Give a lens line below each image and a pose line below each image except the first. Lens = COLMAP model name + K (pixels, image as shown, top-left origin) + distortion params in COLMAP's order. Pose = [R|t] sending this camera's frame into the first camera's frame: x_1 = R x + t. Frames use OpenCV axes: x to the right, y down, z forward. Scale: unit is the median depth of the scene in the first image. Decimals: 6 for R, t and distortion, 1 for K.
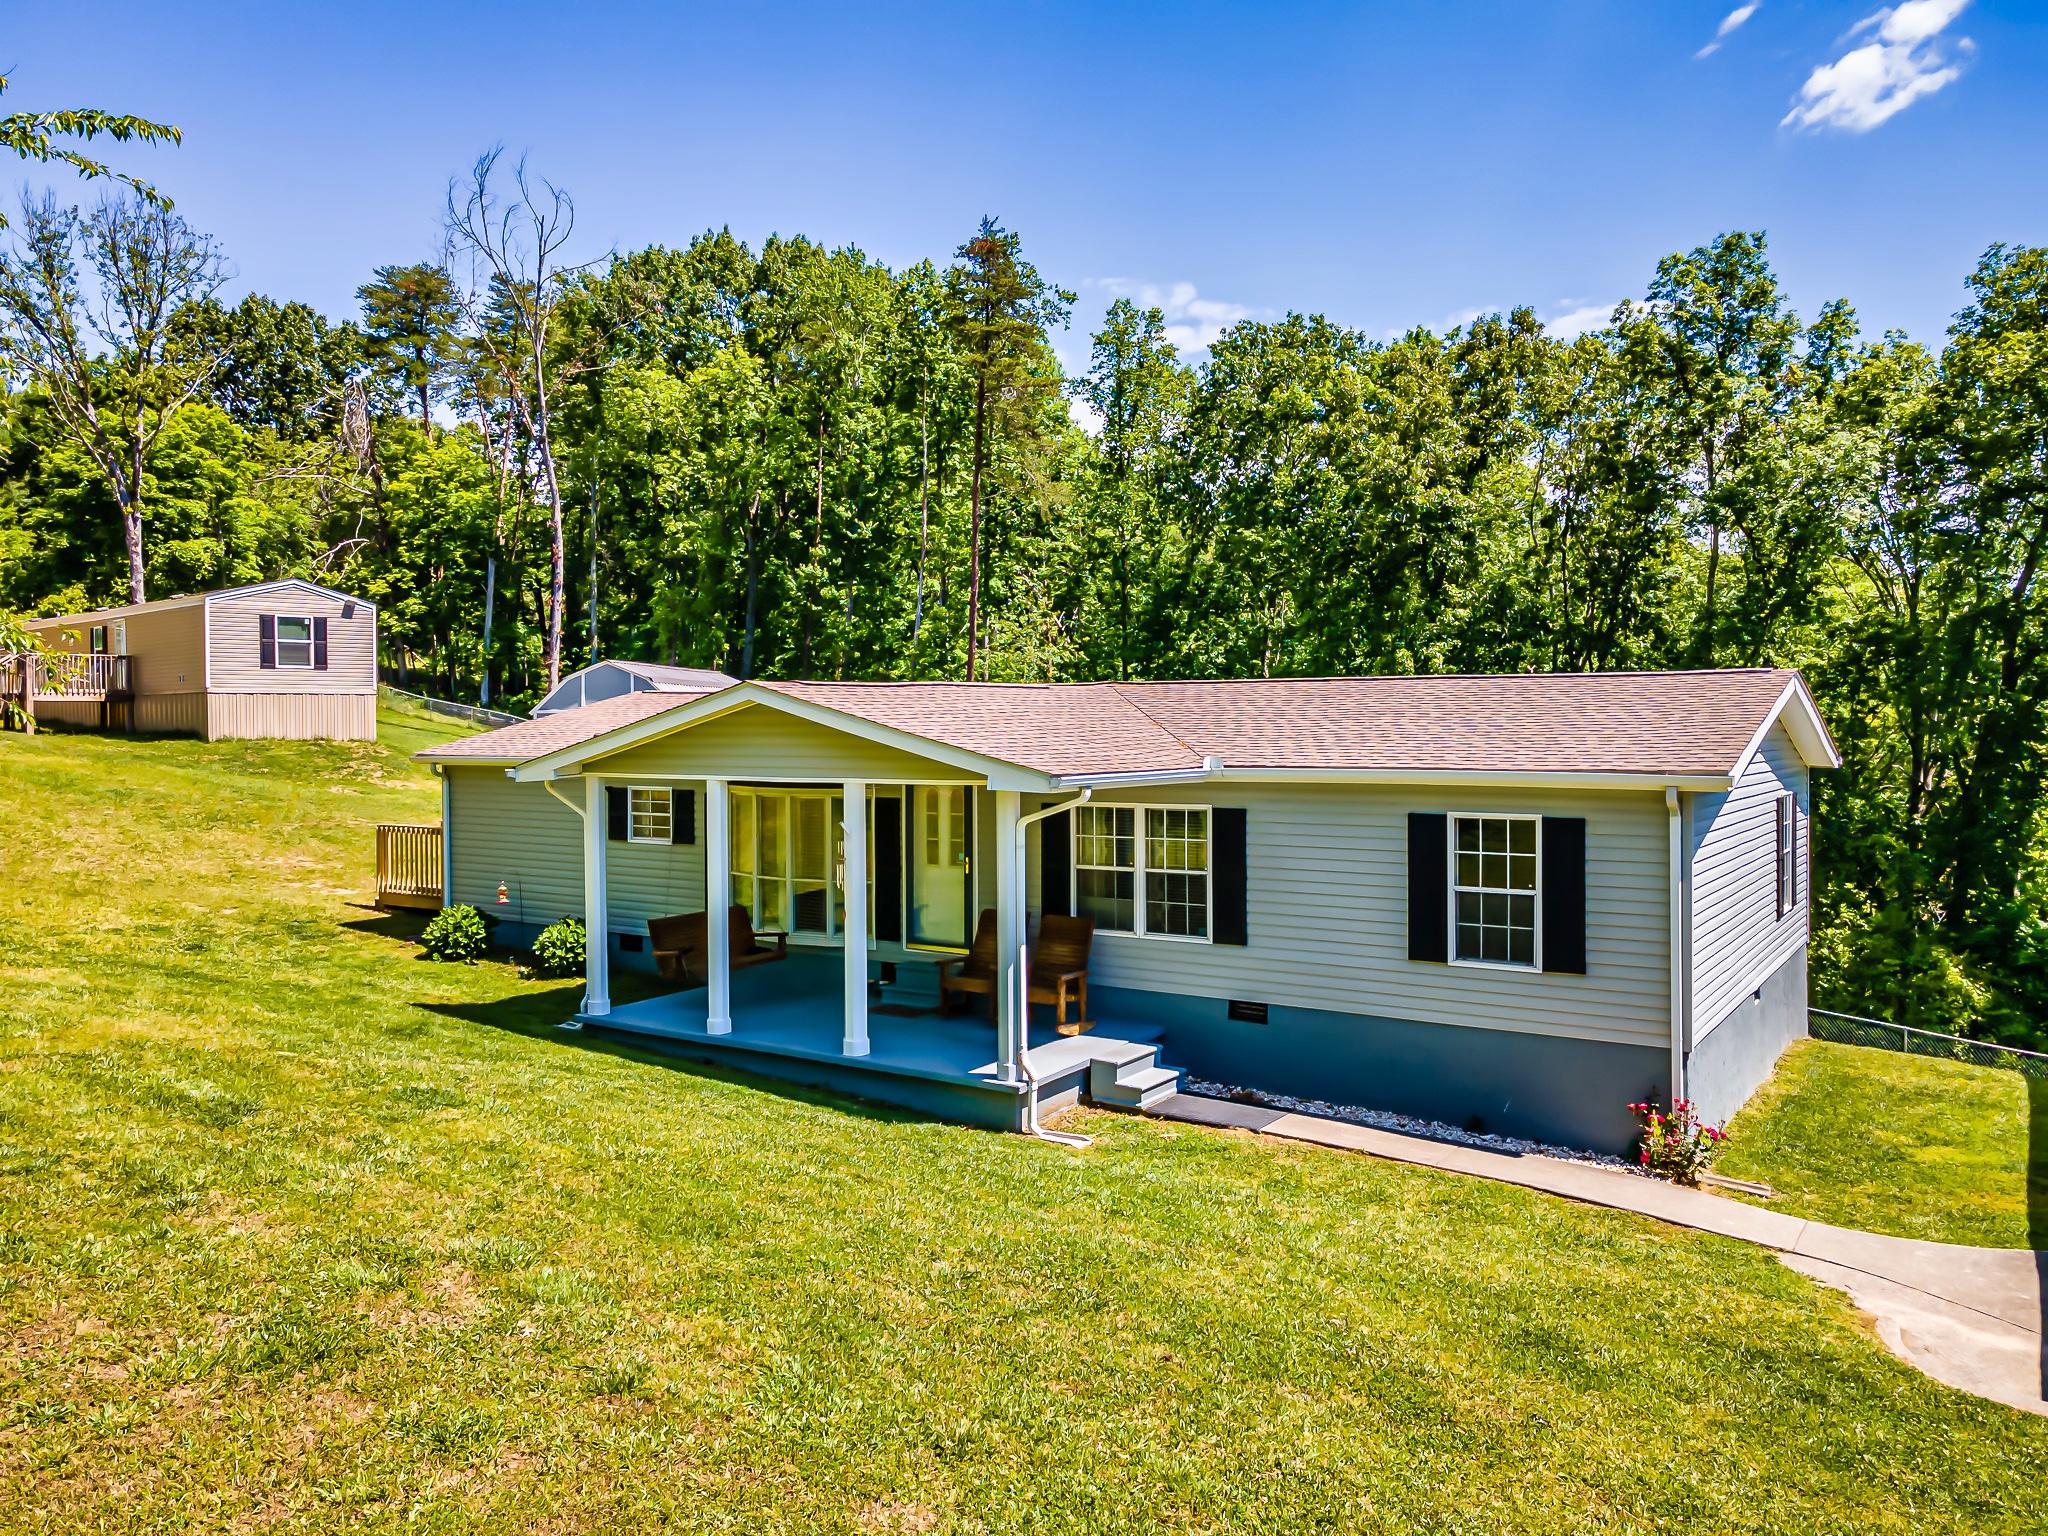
lens RADIAL K [[1491.0, 0, 1026.0], [0, 1491.0, 747.8], [0, 0, 1]] dist [0.052207, -0.009477]
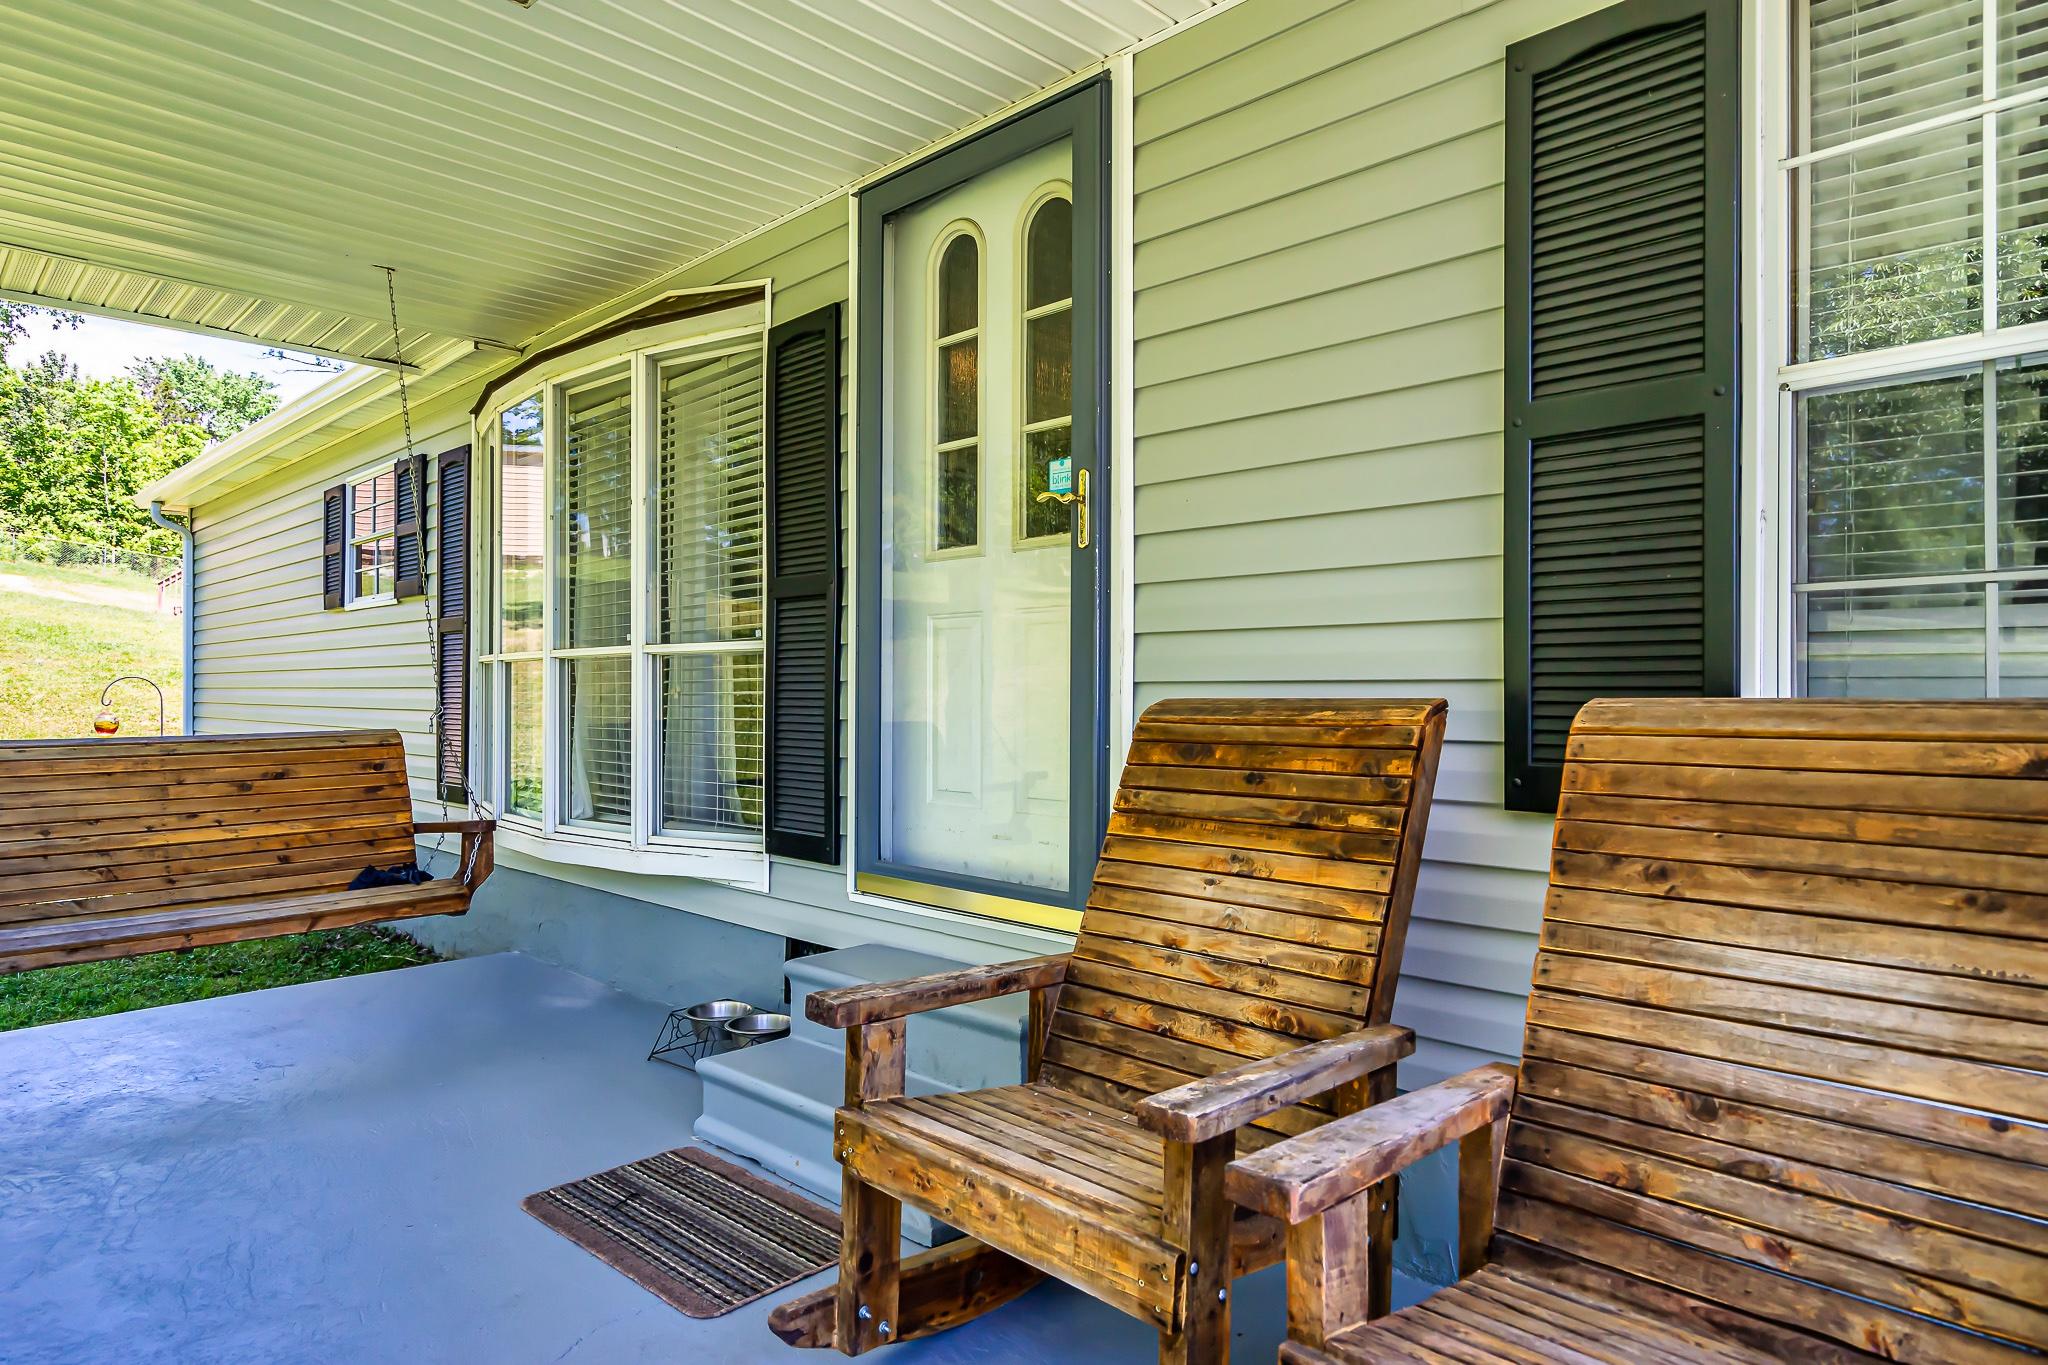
lens RADIAL K [[1188.4, 0, 1024.5], [0, 1188.4, 689.4], [0, 0, 1]] dist [0.000224, -0.000173]
pose [[0.983367, -0.000971, -0.181628, -0.017758], [-0.002549, 0.999813, -0.019145, 0.104456], [0.181612, 0.019290, 0.983181, 0.818550]]
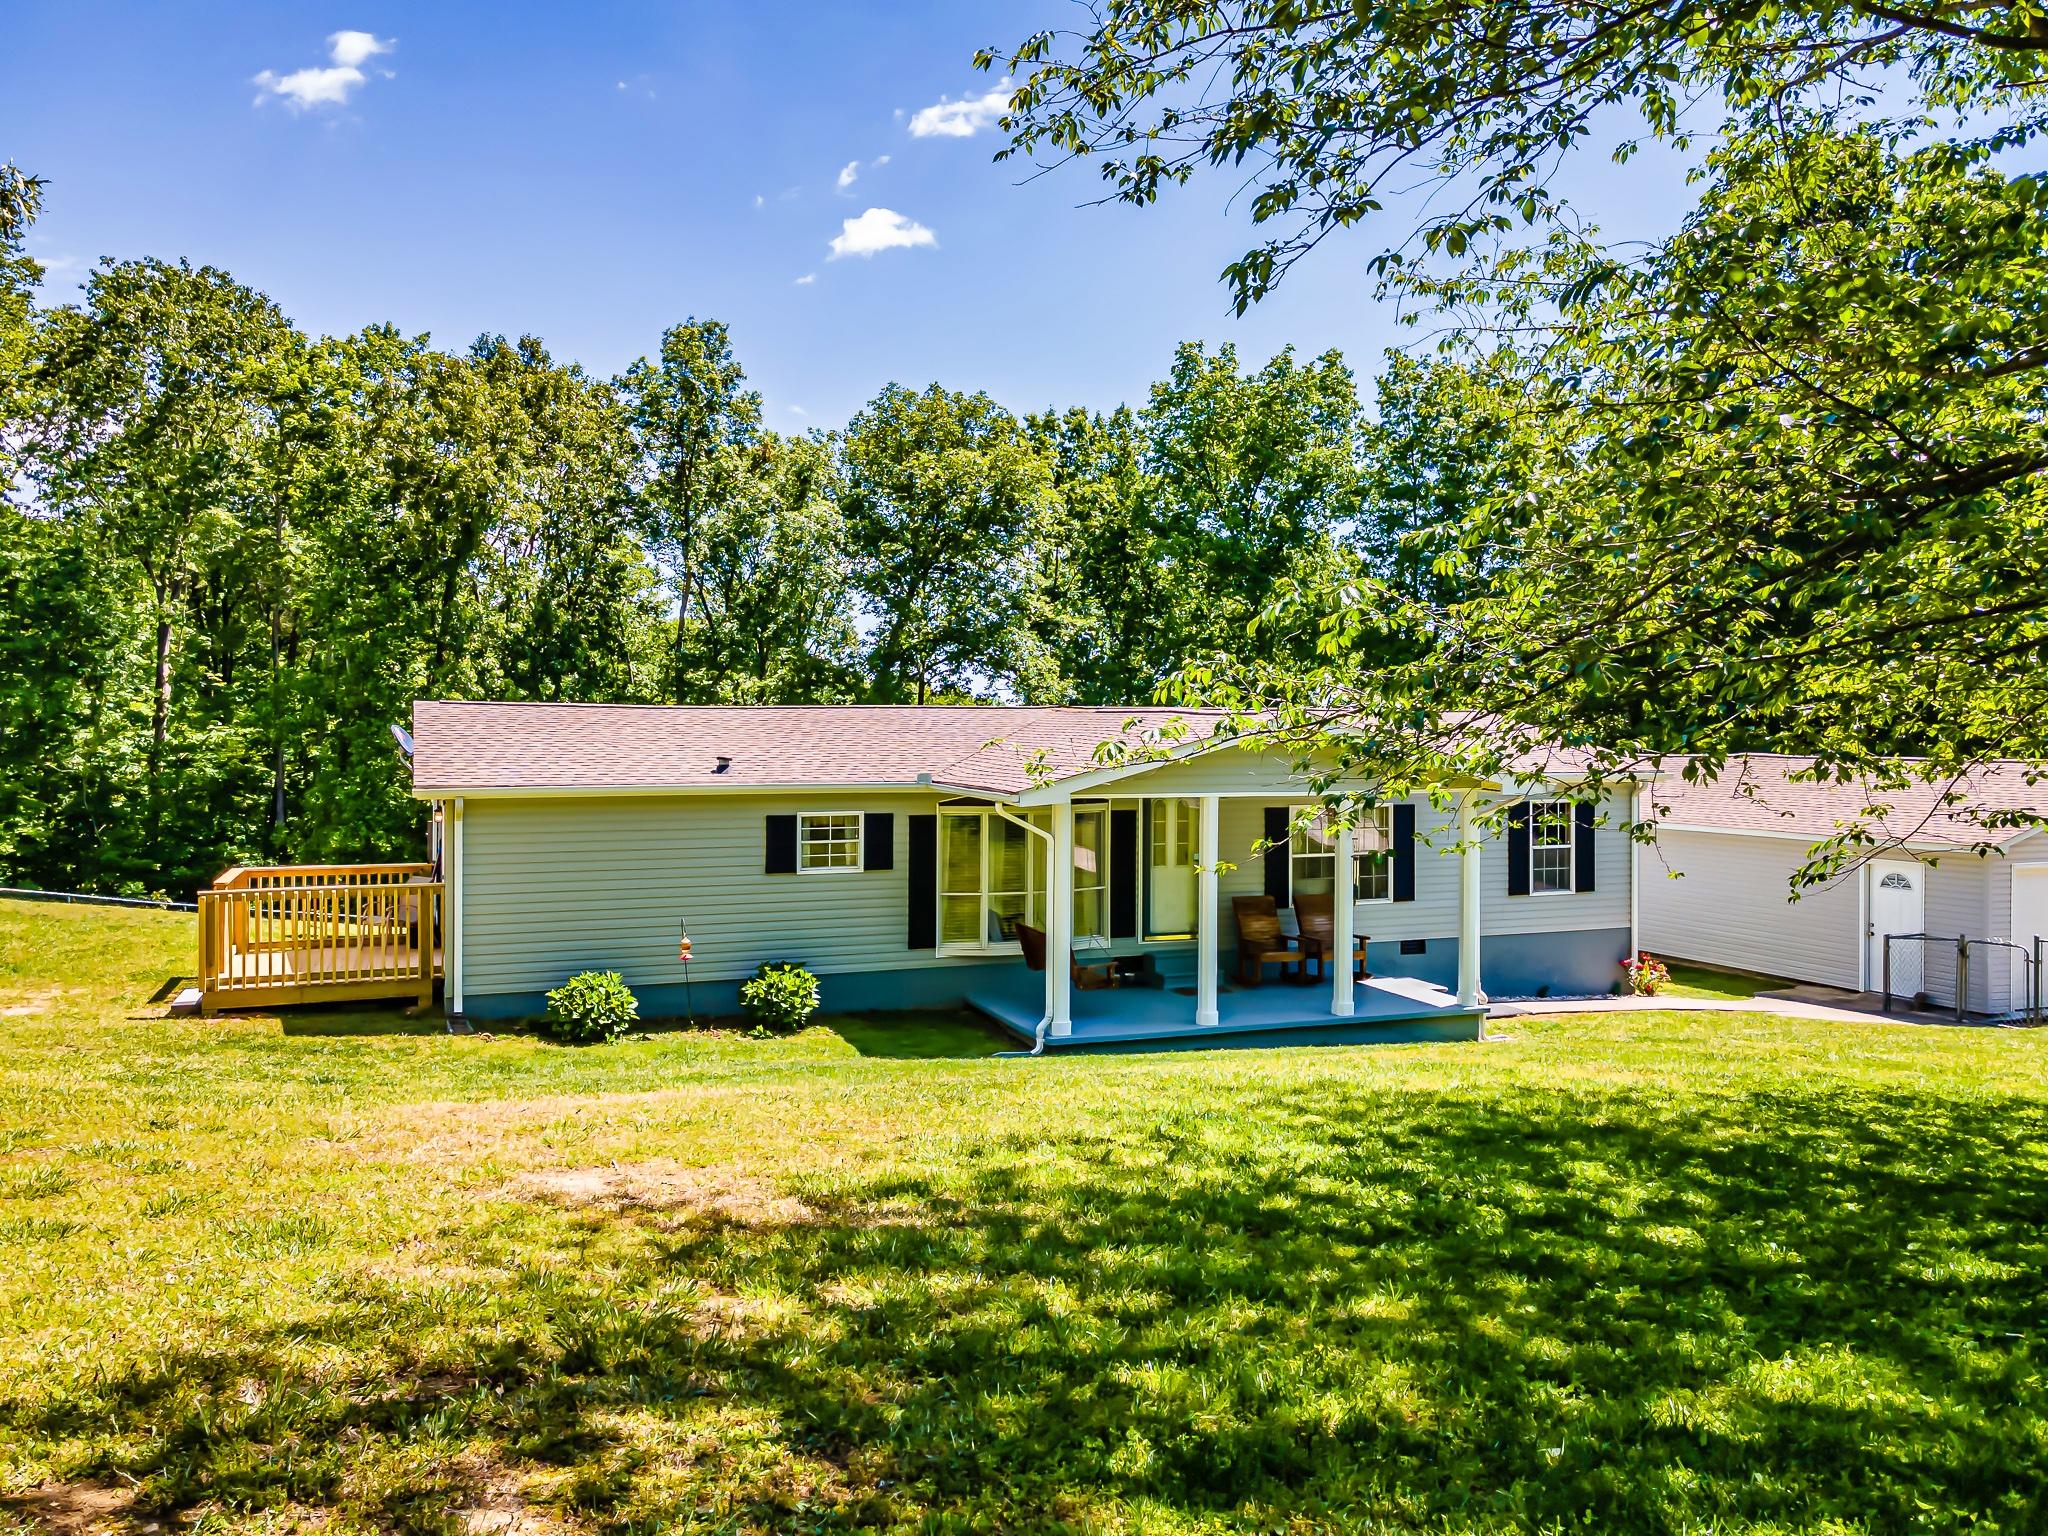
lens RADIAL K [[1457.6, 0, 984.1], [0, 1457.6, 767.4], [0, 0, 1]] dist [0.059786, -0.000560]
pose [[0.577968, -0.019198, 0.815834, -1.060556], [0.008953, 0.999812, 0.017185, -0.018504], [-0.816011, -0.002628, 0.578031, 0.461047]]
